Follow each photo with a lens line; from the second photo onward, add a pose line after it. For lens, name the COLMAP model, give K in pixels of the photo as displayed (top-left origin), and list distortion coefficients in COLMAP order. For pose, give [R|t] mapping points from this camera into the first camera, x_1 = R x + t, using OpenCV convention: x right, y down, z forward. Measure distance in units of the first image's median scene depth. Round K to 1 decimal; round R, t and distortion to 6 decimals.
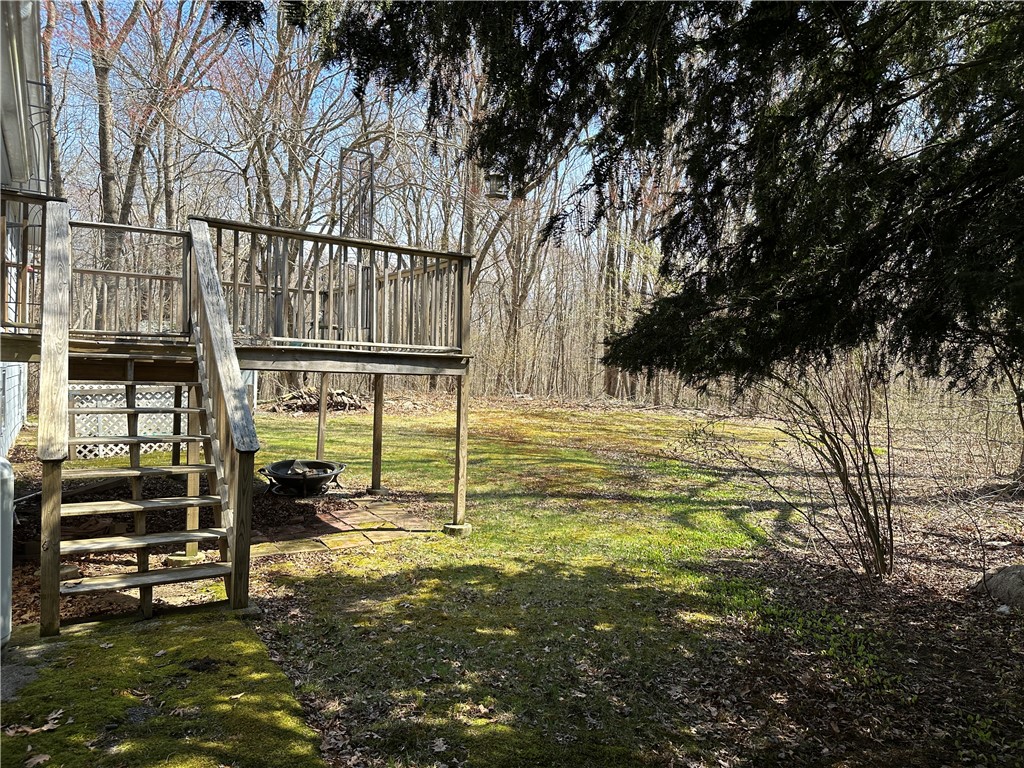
lens RADIAL K [[733.1, 0, 513.3], [0, 733.1, 384.5], [0, 0, 1]] dist [-0.040350, -0.010032]
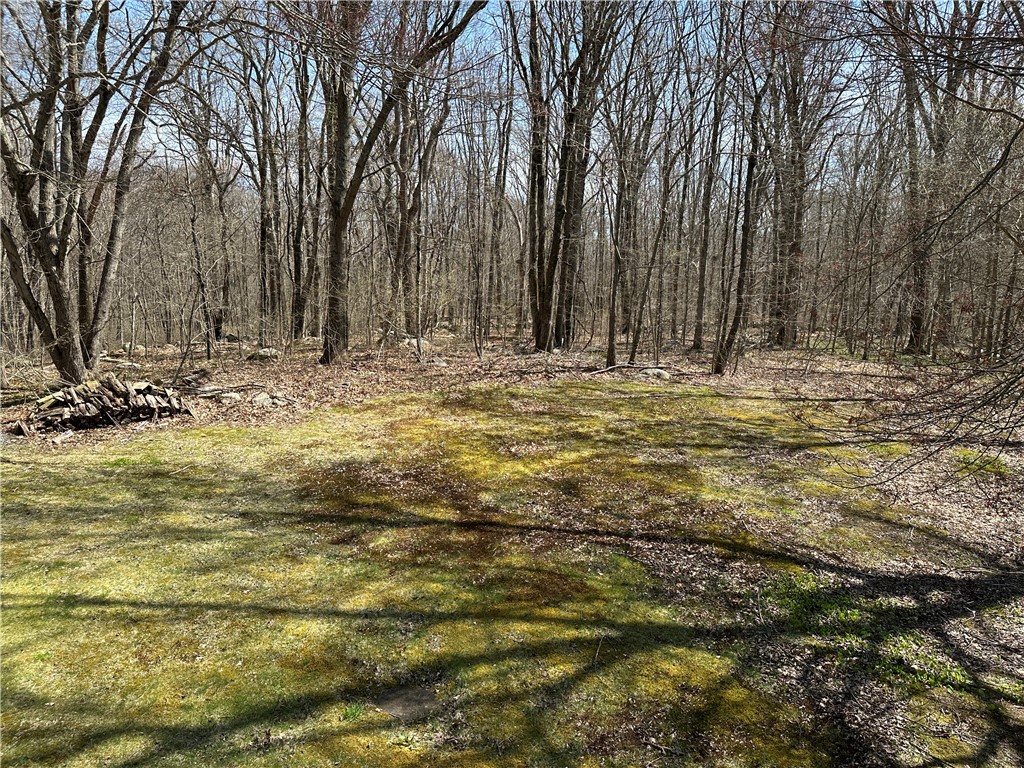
lens RADIAL K [[733.1, 0, 510.4], [0, 733.1, 385.6], [0, 0, 1]] dist [-0.040350, -0.010032]
pose [[0.983890, -0.040926, 0.174025, -0.045347], [0.017832, 0.991055, 0.132255, -0.063170], [-0.177881, -0.127021, 0.975820, 0.372173]]
